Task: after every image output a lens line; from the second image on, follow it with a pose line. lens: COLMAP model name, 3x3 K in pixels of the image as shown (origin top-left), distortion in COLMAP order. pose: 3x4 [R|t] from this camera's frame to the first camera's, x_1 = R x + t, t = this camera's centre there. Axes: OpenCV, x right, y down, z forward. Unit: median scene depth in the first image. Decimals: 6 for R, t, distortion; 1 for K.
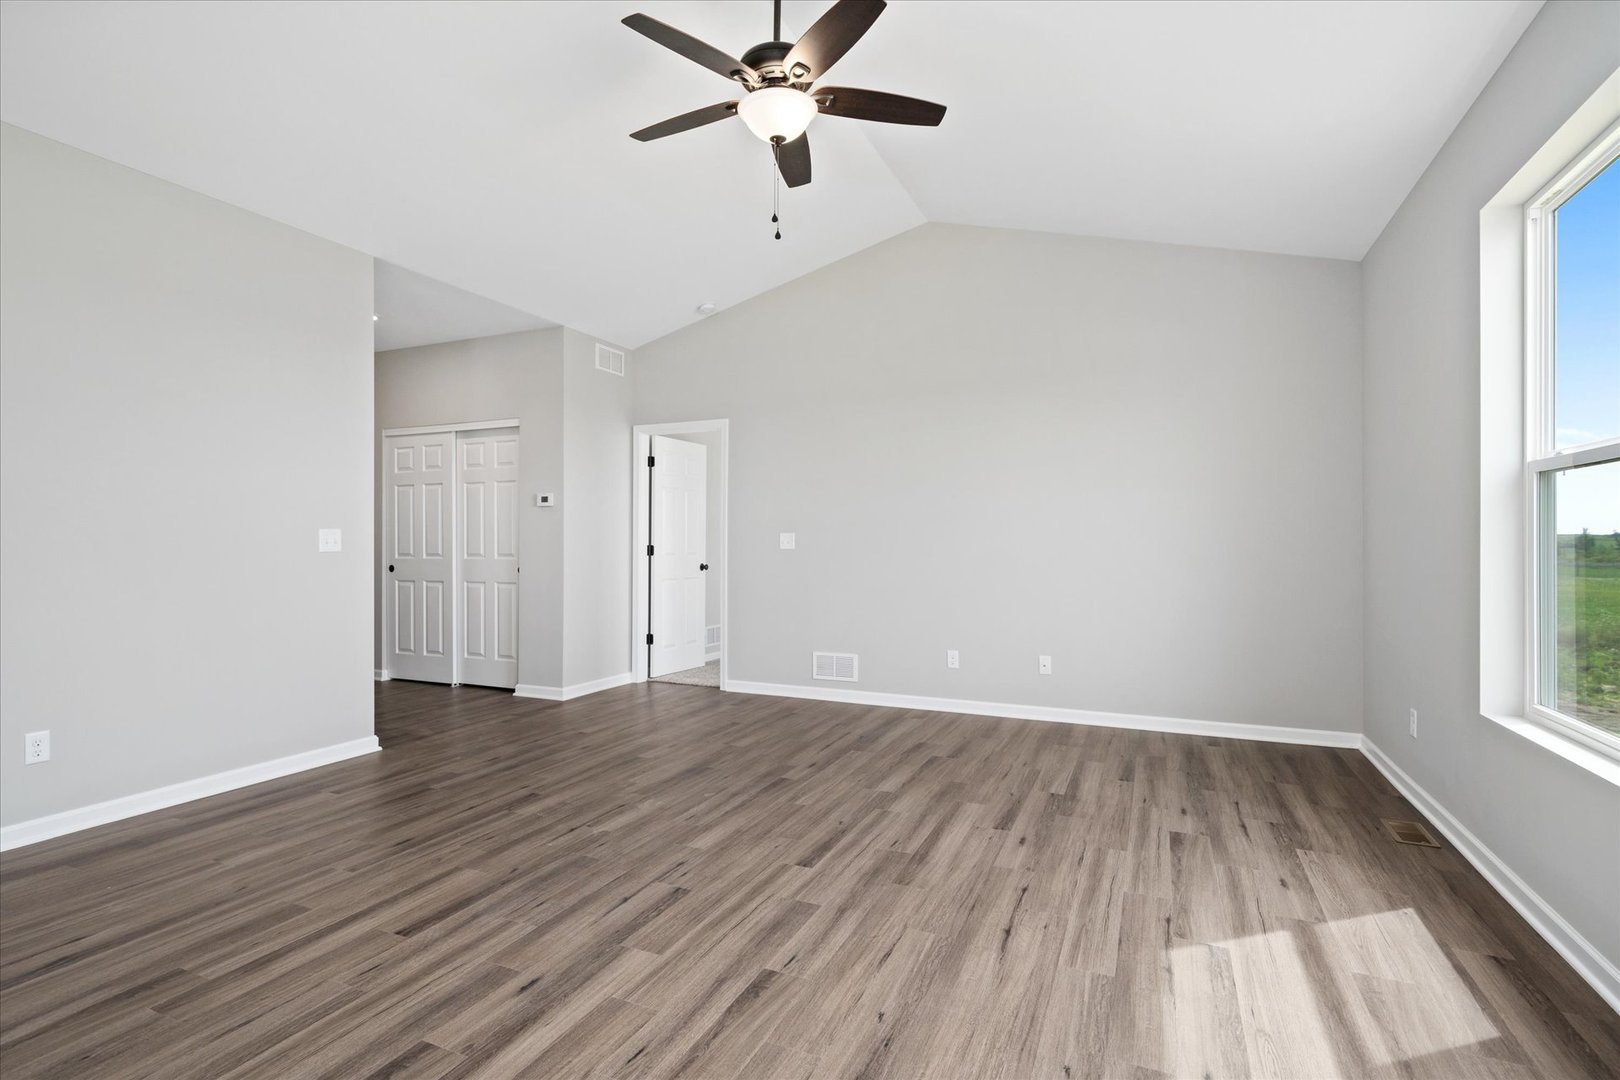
lens RADIAL K [[763.3, 0, 810.0], [0, 763.3, 540.0], [0, 0, 1]] dist [-0.003360, -0.000451]
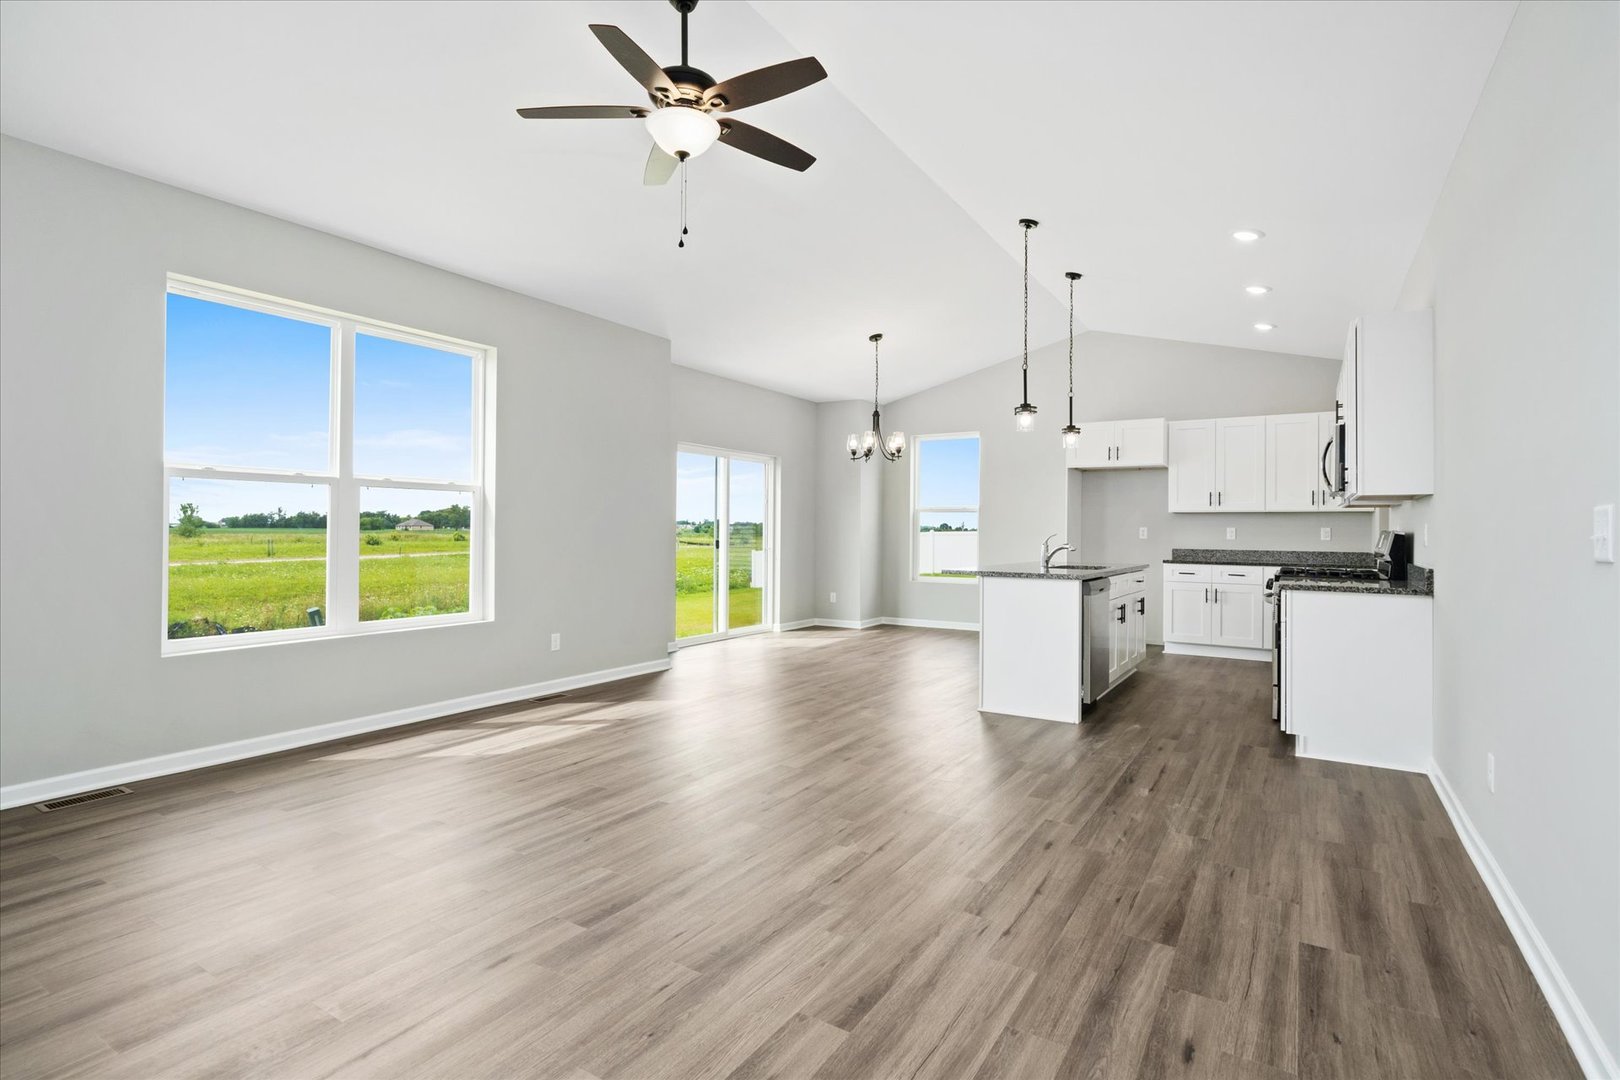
lens RADIAL K [[763.3, 0, 810.0], [0, 763.3, 540.0], [0, 0, 1]] dist [-0.003360, -0.000451]
pose [[-0.990191, -0.011066, 0.139279, -0.335901], [-0.010051, 0.999918, 0.007993, 0.007091], [-0.139356, 0.006514, -0.990221, 1.824083]]
